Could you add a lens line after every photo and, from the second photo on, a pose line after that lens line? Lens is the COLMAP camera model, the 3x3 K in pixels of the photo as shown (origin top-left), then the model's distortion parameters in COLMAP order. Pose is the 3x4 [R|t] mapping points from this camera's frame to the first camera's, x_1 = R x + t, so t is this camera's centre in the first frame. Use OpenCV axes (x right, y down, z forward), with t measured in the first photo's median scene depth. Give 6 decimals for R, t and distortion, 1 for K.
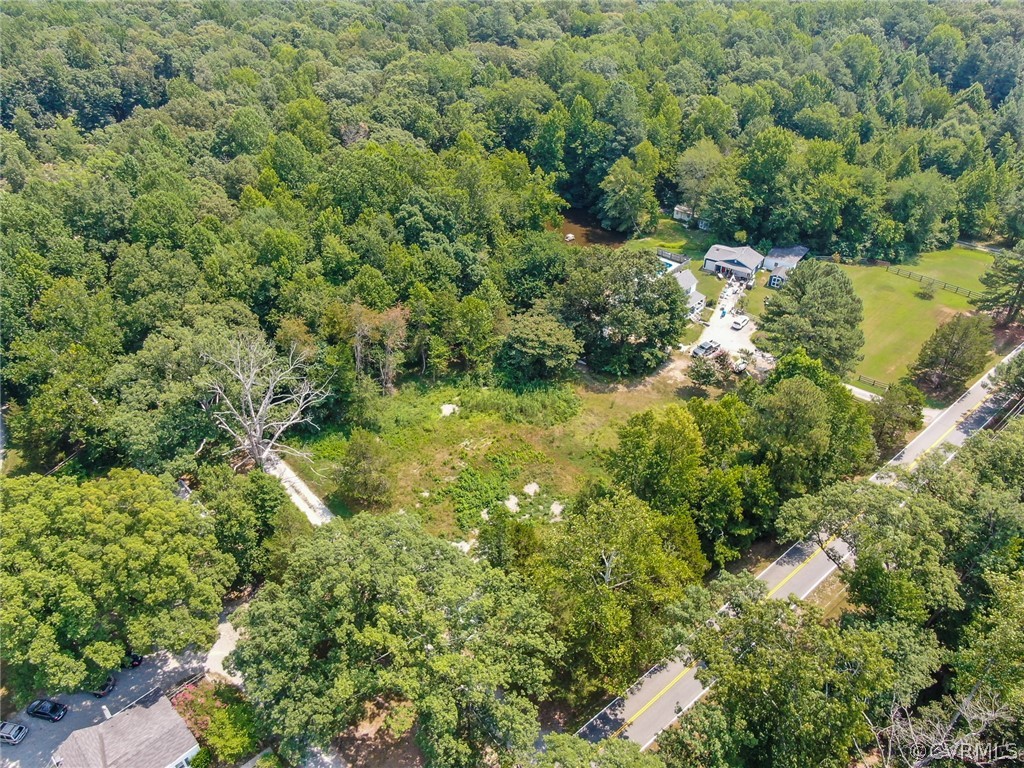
lens RADIAL K [[740.0, 0, 512.0], [0, 740.0, 384.0], [0, 0, 1]] dist [-0.011767, -0.004781]
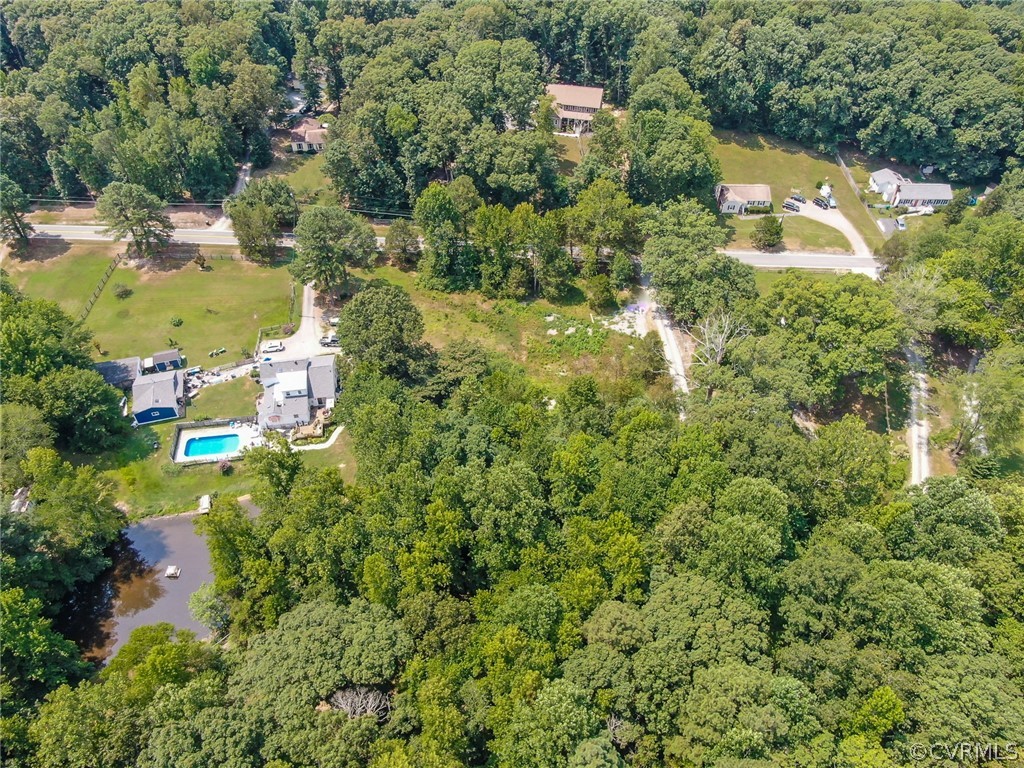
lens RADIAL K [[740.0, 0, 512.0], [0, 740.0, 384.0], [0, 0, 1]] dist [-0.011767, -0.004781]
pose [[-0.770703, -0.457802, 0.443210, -0.433255], [0.352286, 0.273454, 0.895052, -0.836387], [-0.530954, 0.845955, -0.049475, 0.814865]]
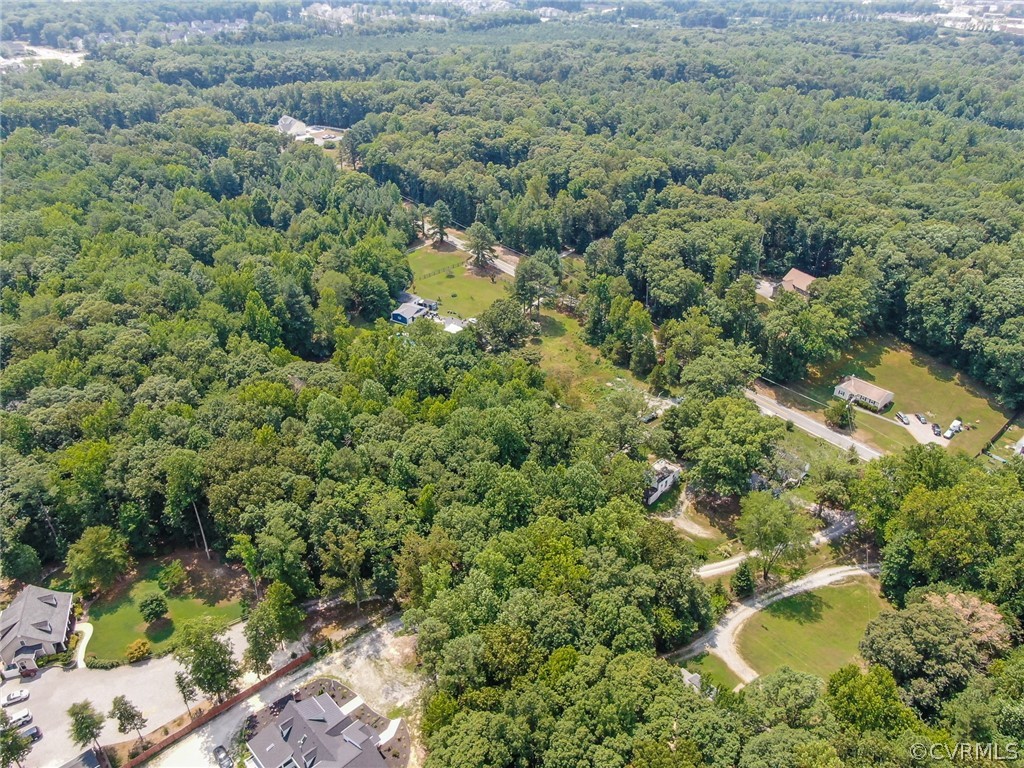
lens RADIAL K [[740.0, 0, 512.0], [0, 740.0, 384.0], [0, 0, 1]] dist [-0.011767, -0.004781]
pose [[-0.021699, -0.529101, 0.848281, -1.257236], [0.564967, 0.693526, 0.447027, -0.690817], [-0.824828, 0.488952, 0.283876, 0.406095]]
